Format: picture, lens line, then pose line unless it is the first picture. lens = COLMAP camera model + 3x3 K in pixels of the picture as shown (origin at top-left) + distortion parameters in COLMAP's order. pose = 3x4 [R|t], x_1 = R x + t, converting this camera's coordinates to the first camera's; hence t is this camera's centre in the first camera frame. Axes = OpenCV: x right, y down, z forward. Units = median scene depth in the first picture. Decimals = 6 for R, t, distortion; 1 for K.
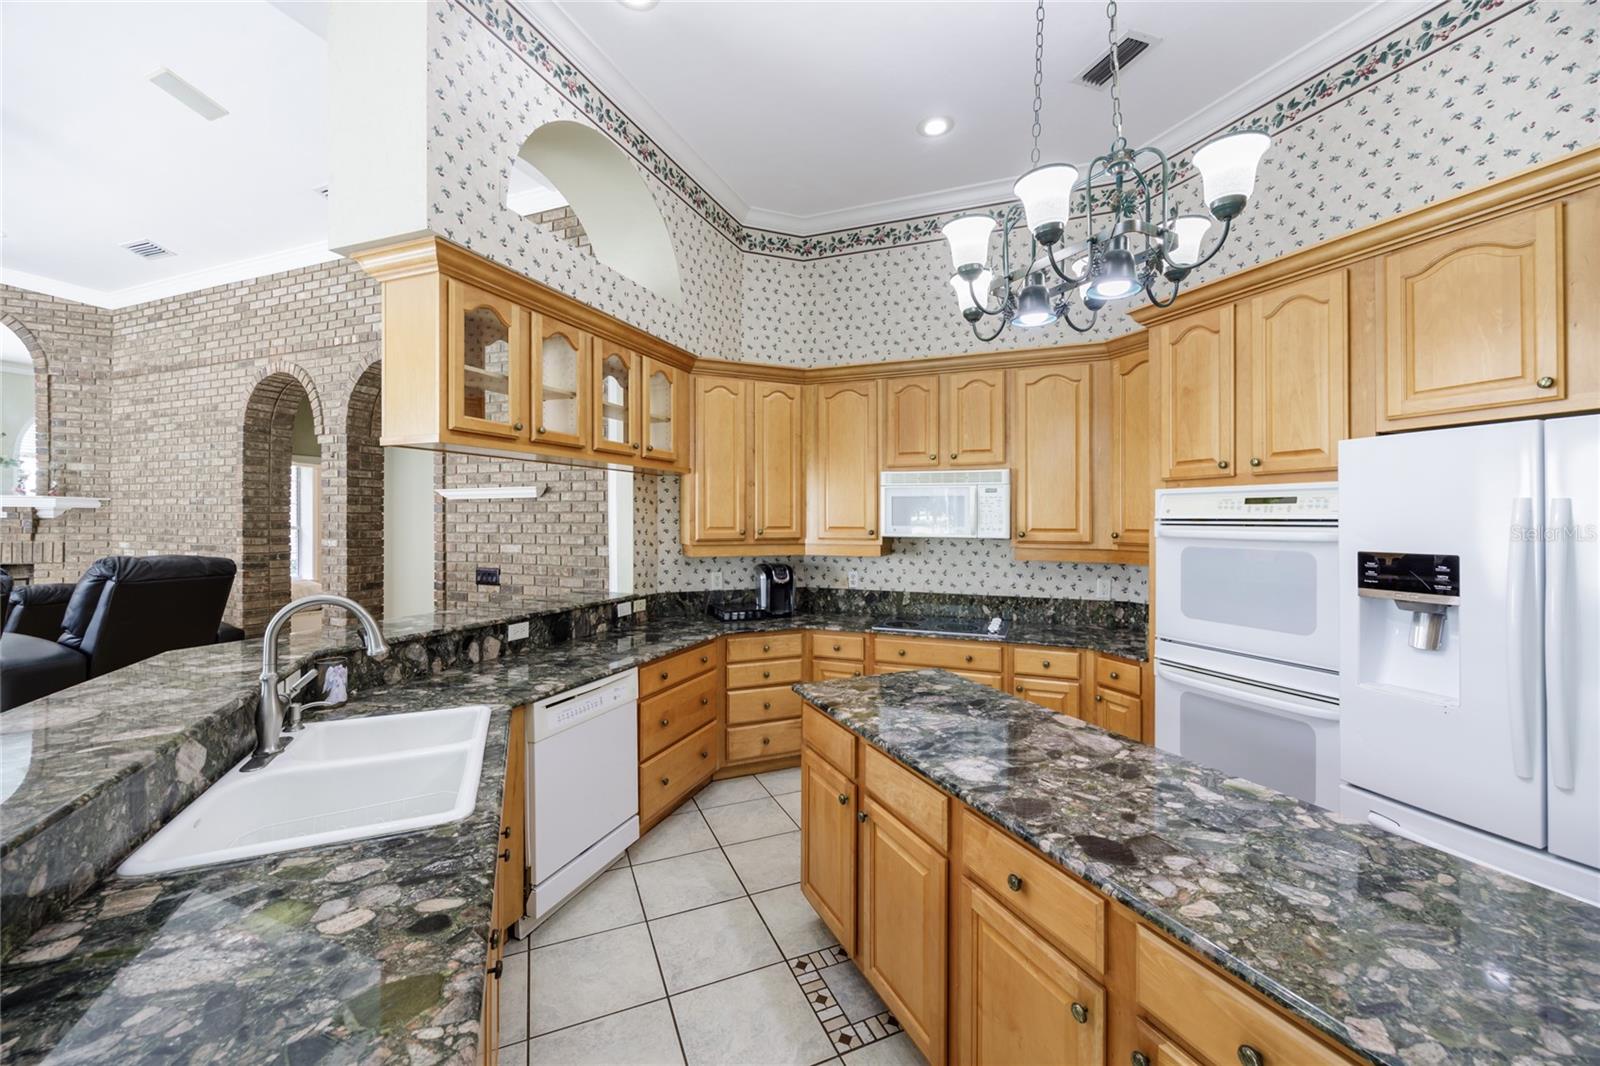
lens RADIAL K [[615.4, 0, 808.0], [0, 615.4, 519.1], [0, 0, 1]] dist [-0.001634, -0.000365]
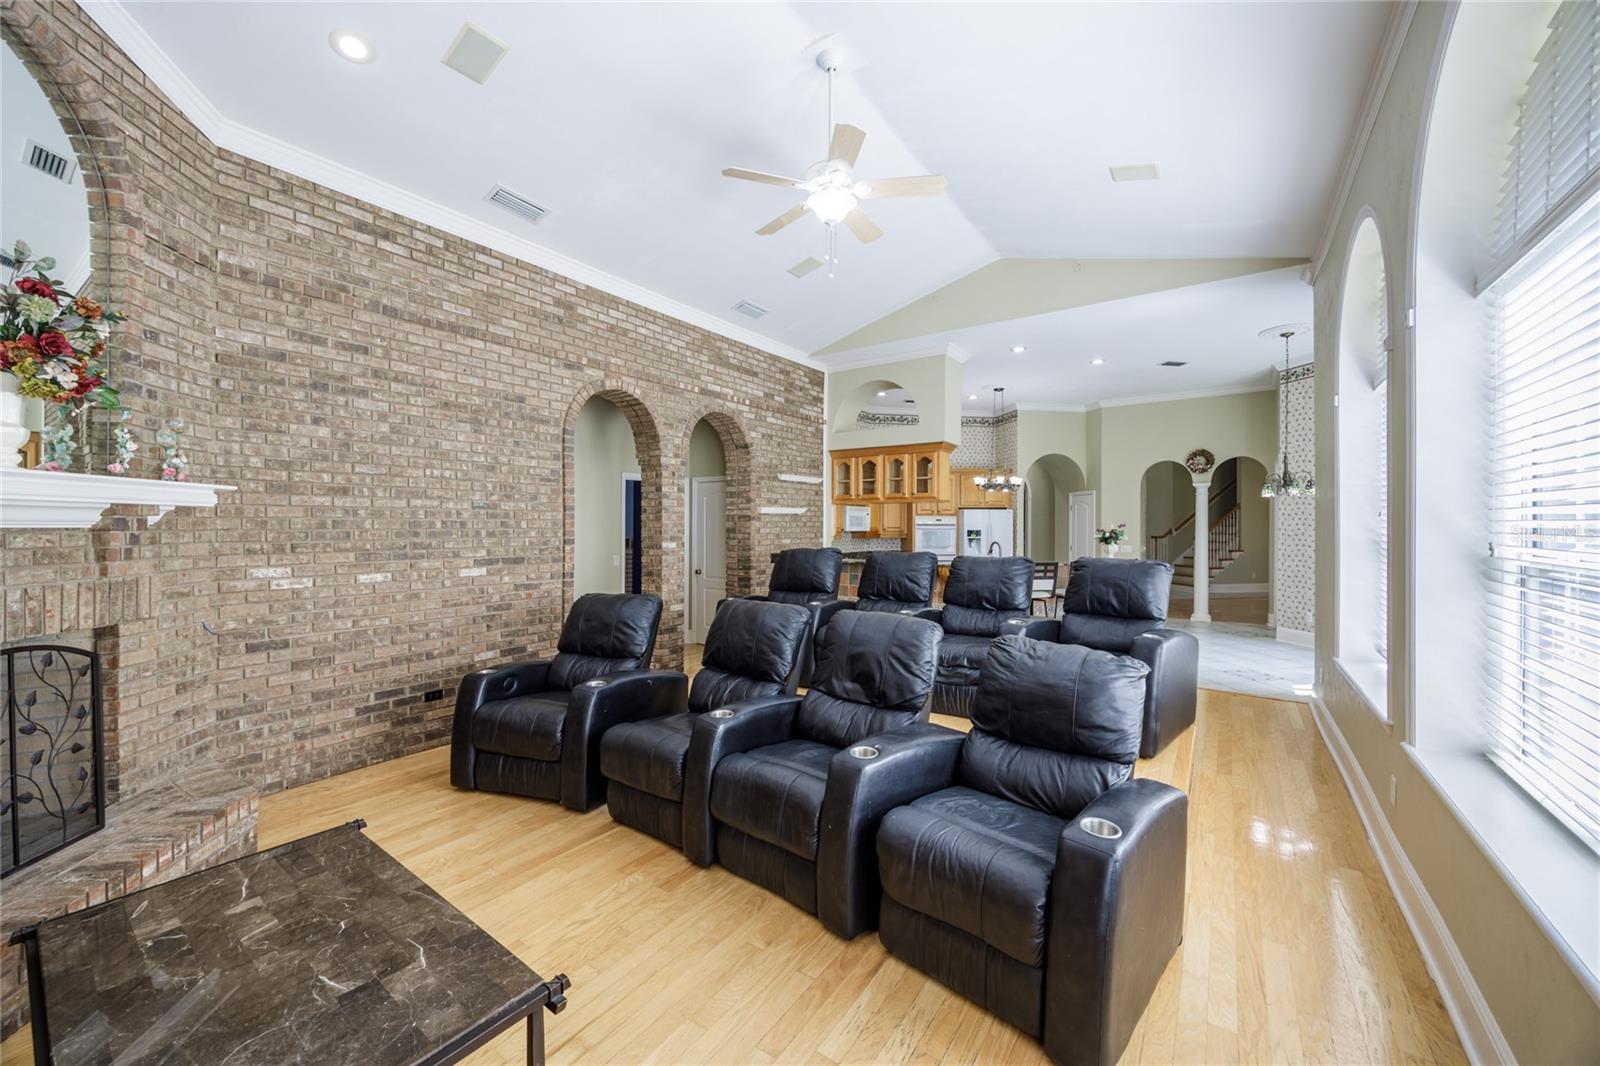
lens RADIAL K [[615.4, 0, 788.9], [0, 615.4, 528.7], [0, 0, 1]] dist [-0.001634, -0.000365]
pose [[0.253692, -0.010667, 0.967226, -2.181376], [-0.001243, 0.999935, 0.011354, -0.009732], [-0.967284, -0.004082, 0.253662, 0.520091]]
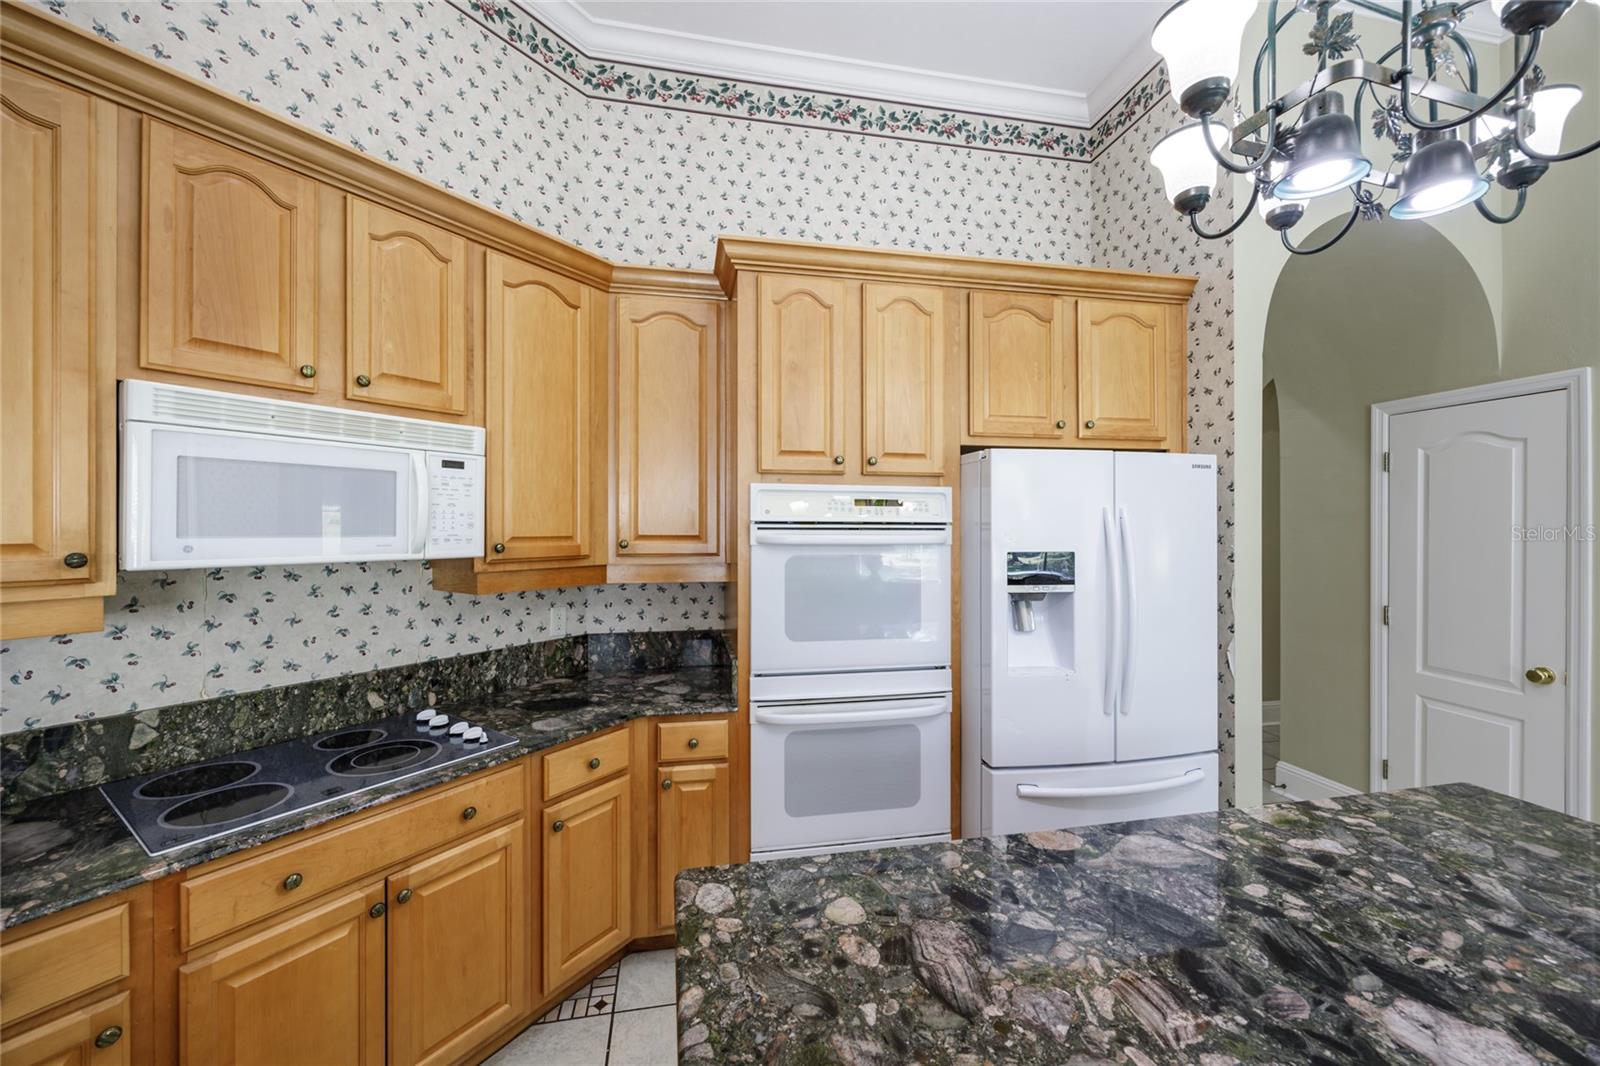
lens RADIAL K [[615.4, 0, 797.7], [0, 615.4, 521.7], [0, 0, 1]] dist [-0.001634, -0.000365]
pose [[0.221392, 0.000490, 0.975185, -0.114809], [-0.003633, 0.999993, 0.000322, 0.000031], [-0.975178, -0.003615, 0.221392, 0.507505]]
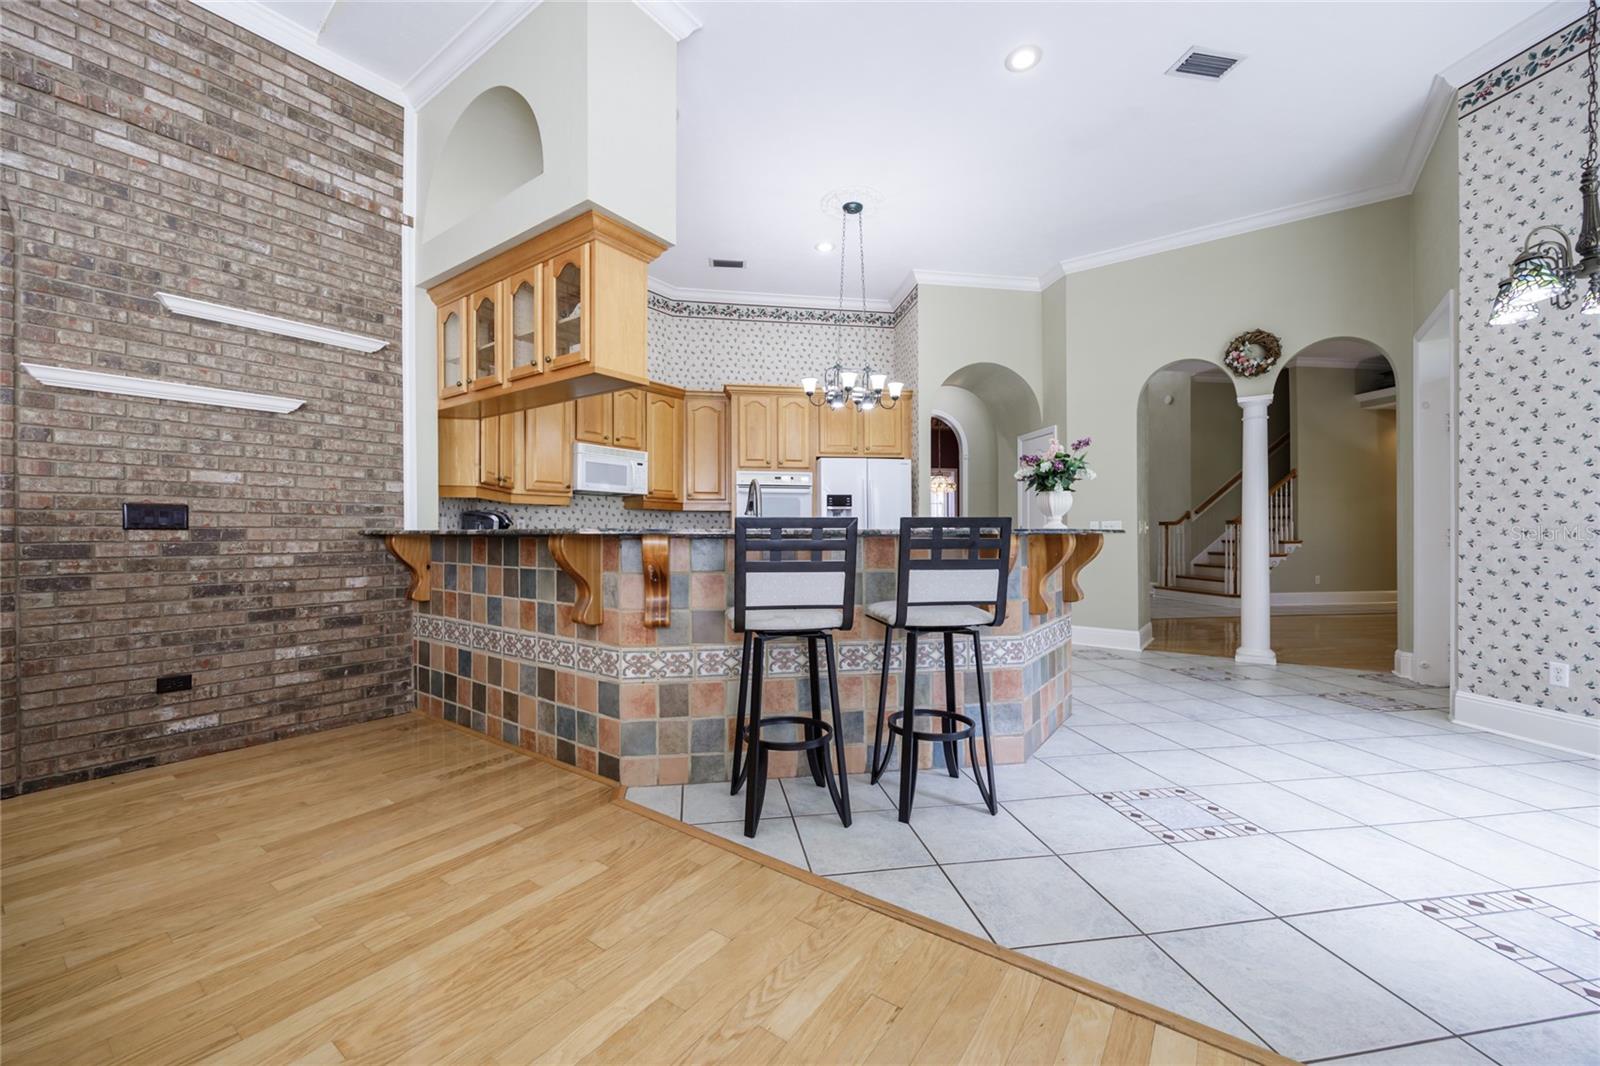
lens RADIAL K [[615.4, 0, 786.5], [0, 615.4, 527.7], [0, 0, 1]] dist [-0.001634, -0.000365]
pose [[0.267583, 0.005700, 0.963518, -0.958604], [-0.001741, 0.999984, -0.005432, 0.106408], [-0.963533, -0.000224, 0.267589, 0.168530]]
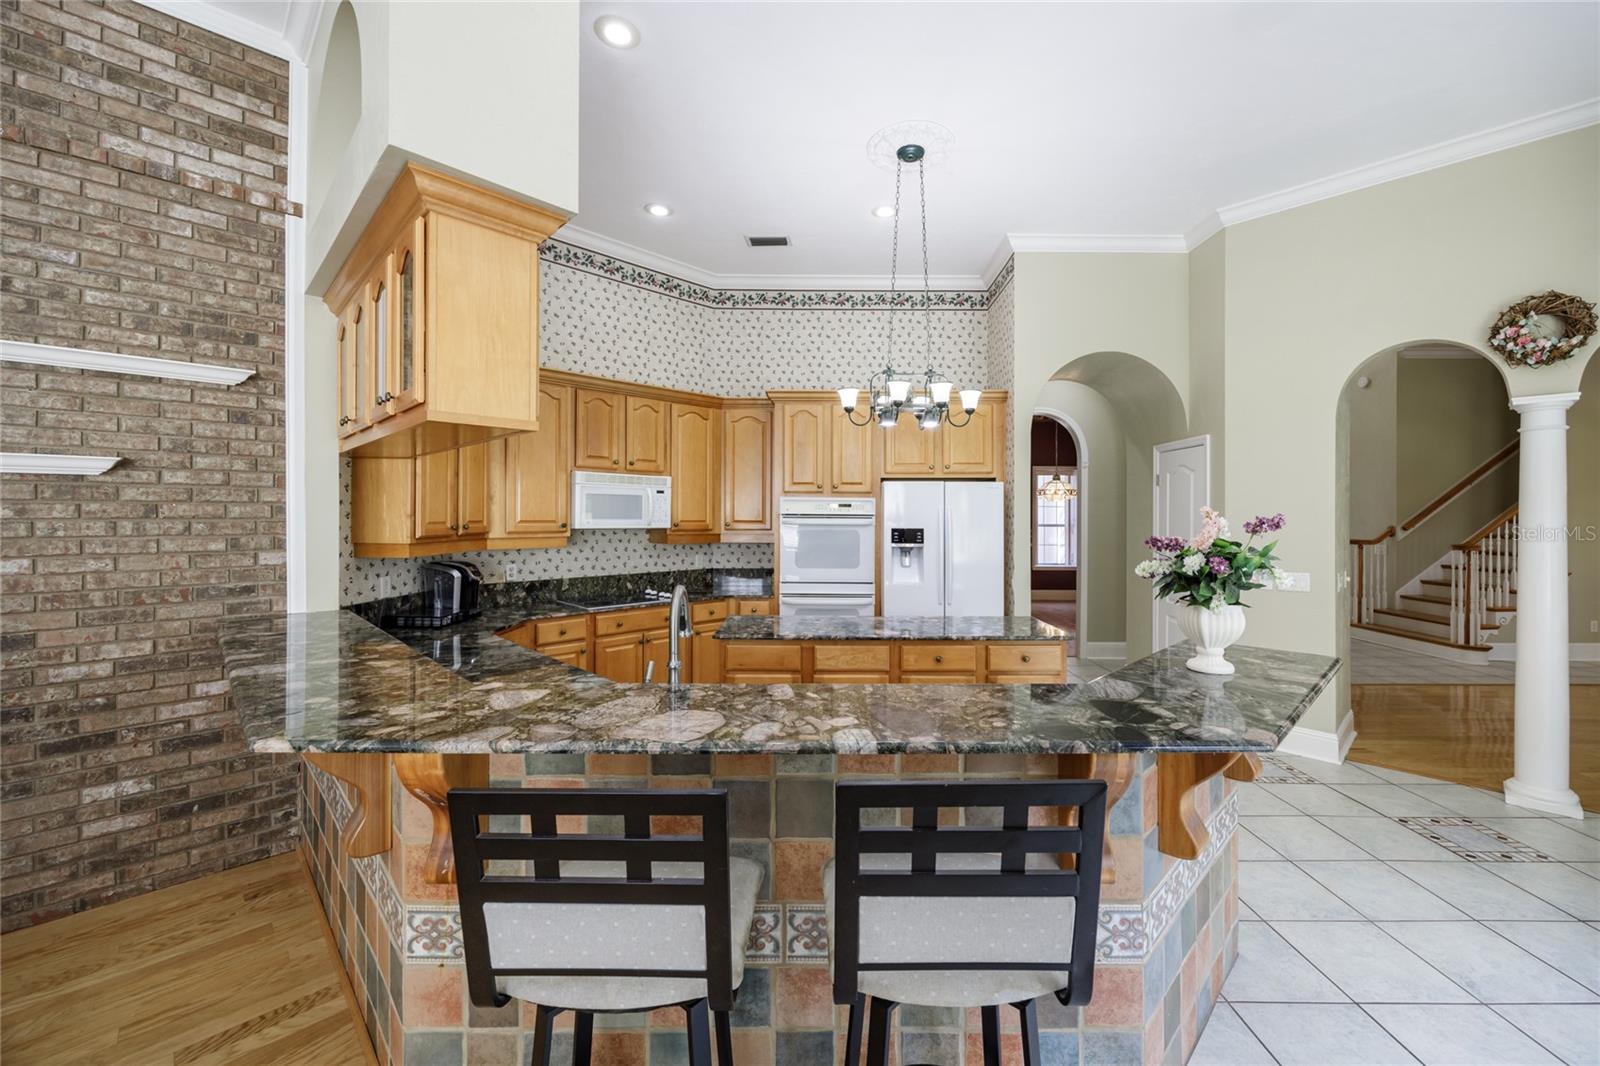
lens RADIAL K [[615.4, 0, 813.1], [0, 615.4, 511.4], [0, 0, 1]] dist [-0.001634, -0.000365]
pose [[0.412309, 0.003038, 0.911039, -0.645659], [-0.006072, 0.999981, -0.000586, -0.004825], [-0.911024, -0.005290, 0.412319, 0.129206]]
